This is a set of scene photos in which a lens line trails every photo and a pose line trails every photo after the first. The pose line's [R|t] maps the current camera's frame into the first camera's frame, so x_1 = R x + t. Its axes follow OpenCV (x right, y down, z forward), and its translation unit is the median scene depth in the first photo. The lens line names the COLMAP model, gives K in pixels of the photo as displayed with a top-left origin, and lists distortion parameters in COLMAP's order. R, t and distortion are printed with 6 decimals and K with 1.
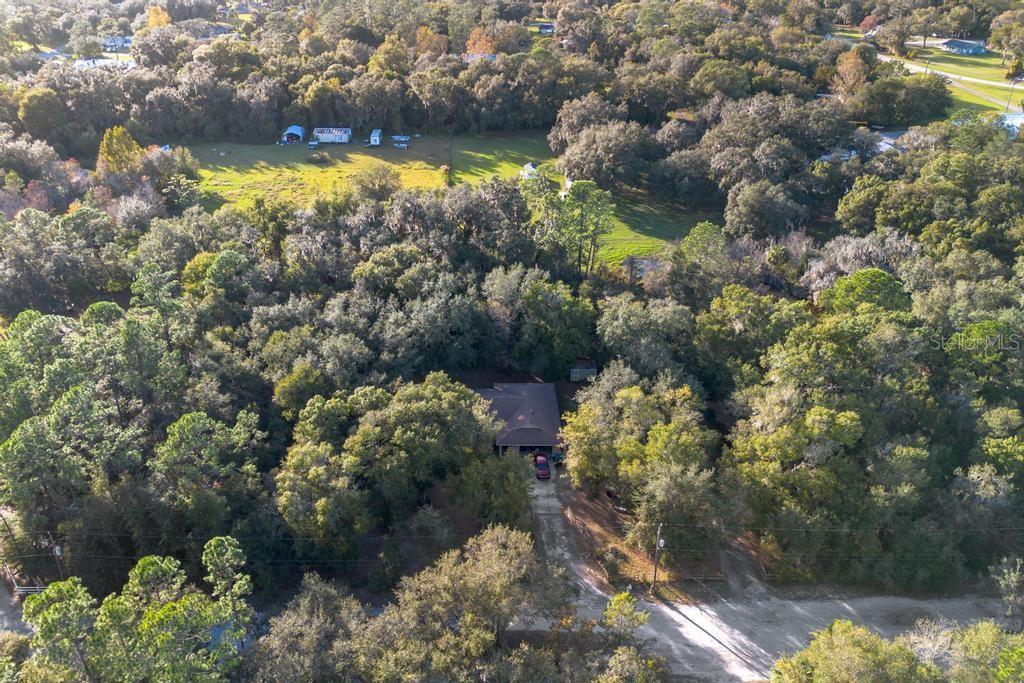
lens RADIAL K [[875.3, 0, 507.3], [0, 875.3, 338.3], [0, 0, 1]] dist [0.039519, -0.043629]
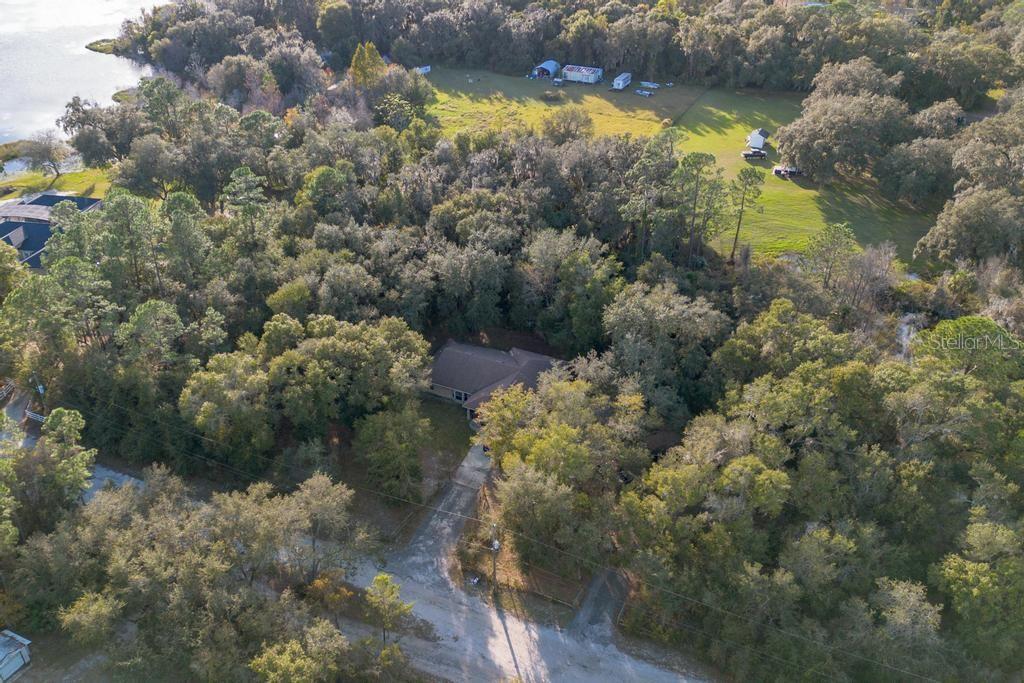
lens RADIAL K [[875.3, 0, 507.9], [0, 875.3, 348.6], [0, 0, 1]] dist [0.039519, -0.043629]
pose [[0.896174, 0.232193, -0.378098, 0.191621], [-0.203476, 0.972323, 0.114830, -0.031389], [0.394296, -0.025974, 0.918616, 0.060152]]
